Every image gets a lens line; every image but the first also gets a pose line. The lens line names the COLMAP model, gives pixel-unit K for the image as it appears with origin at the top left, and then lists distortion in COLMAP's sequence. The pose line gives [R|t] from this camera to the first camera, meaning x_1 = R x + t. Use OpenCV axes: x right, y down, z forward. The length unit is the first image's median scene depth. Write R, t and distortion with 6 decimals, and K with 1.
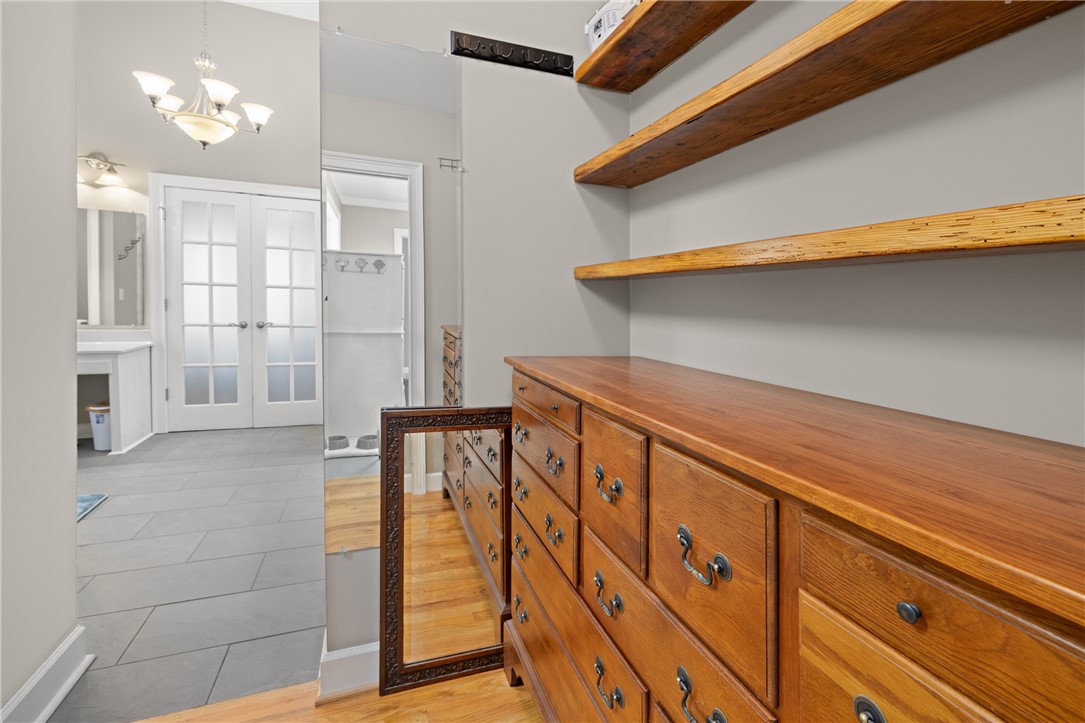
lens RADIAL K [[456.1, 0, 534.6], [0, 456.1, 334.6], [0, 0, 1]] dist [-0.002630, 0.001888]
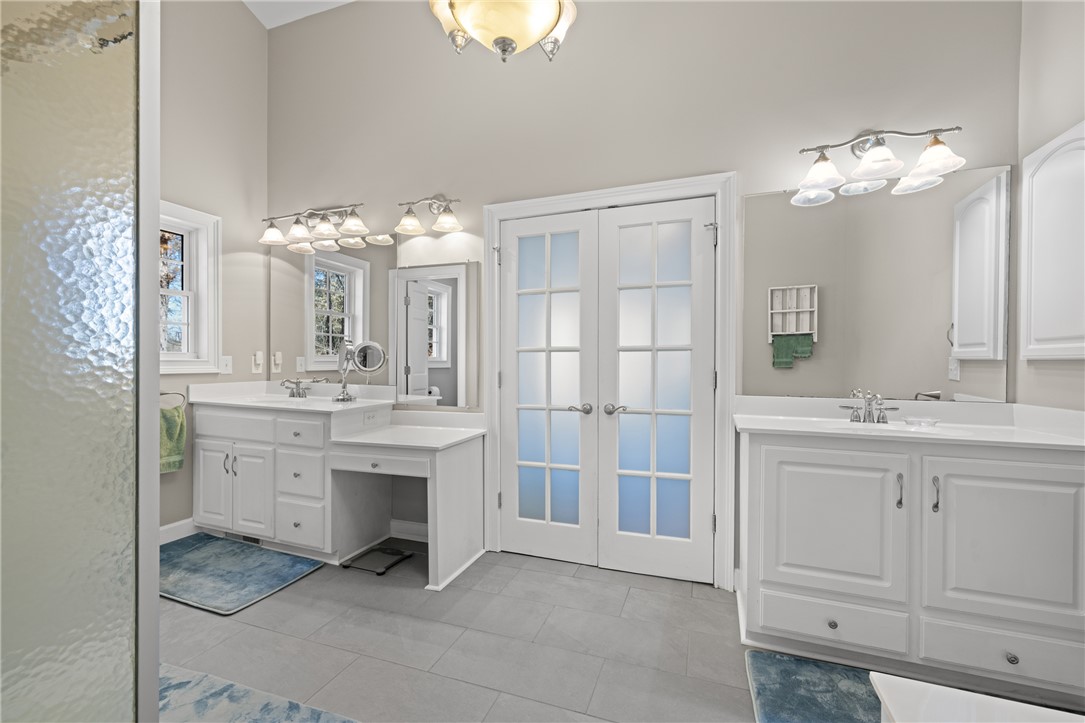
lens RADIAL K [[456.1, 0, 542.4], [0, 456.1, 363.8], [0, 0, 1]] dist [-0.002630, 0.001888]
pose [[0.756678, -0.026698, -0.653242, -0.262252], [-0.022598, 0.997501, -0.066944, -0.041590], [0.653397, 0.065417, 0.754184, 0.467511]]
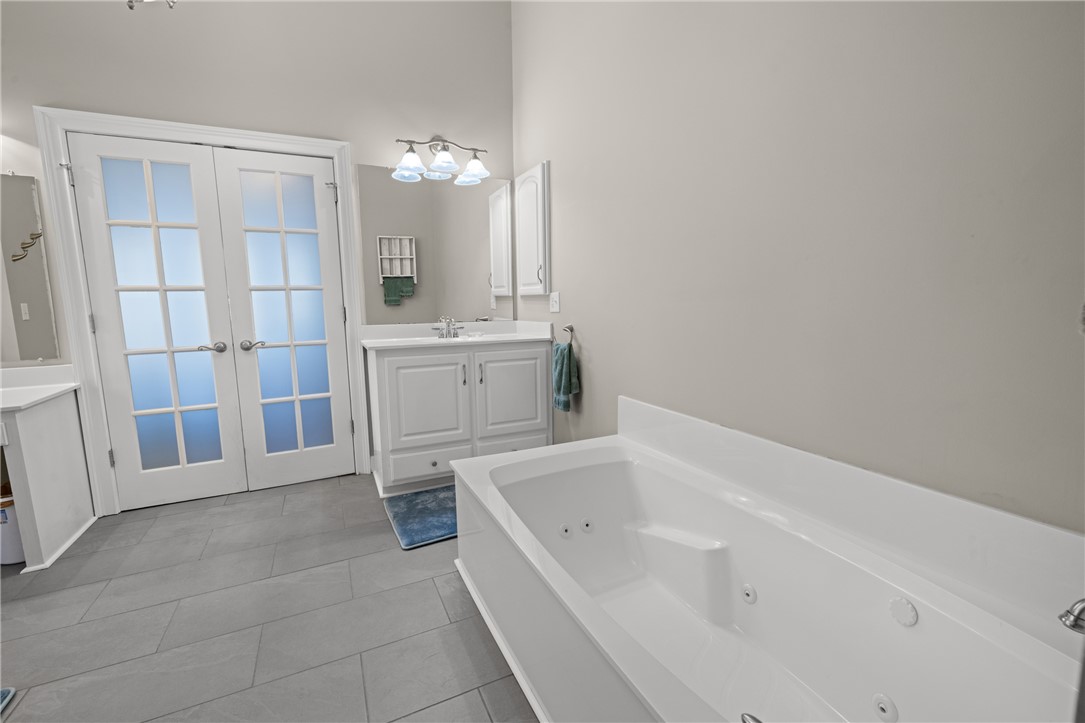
lens RADIAL K [[456.1, 0, 542.6], [0, 456.1, 362.9], [0, 0, 1]] dist [-0.002630, 0.001888]
pose [[0.994641, -0.058889, 0.084975, -0.227545], [0.052709, 0.995921, 0.073231, -0.023200], [-0.088941, -0.068359, 0.993688, 0.290439]]
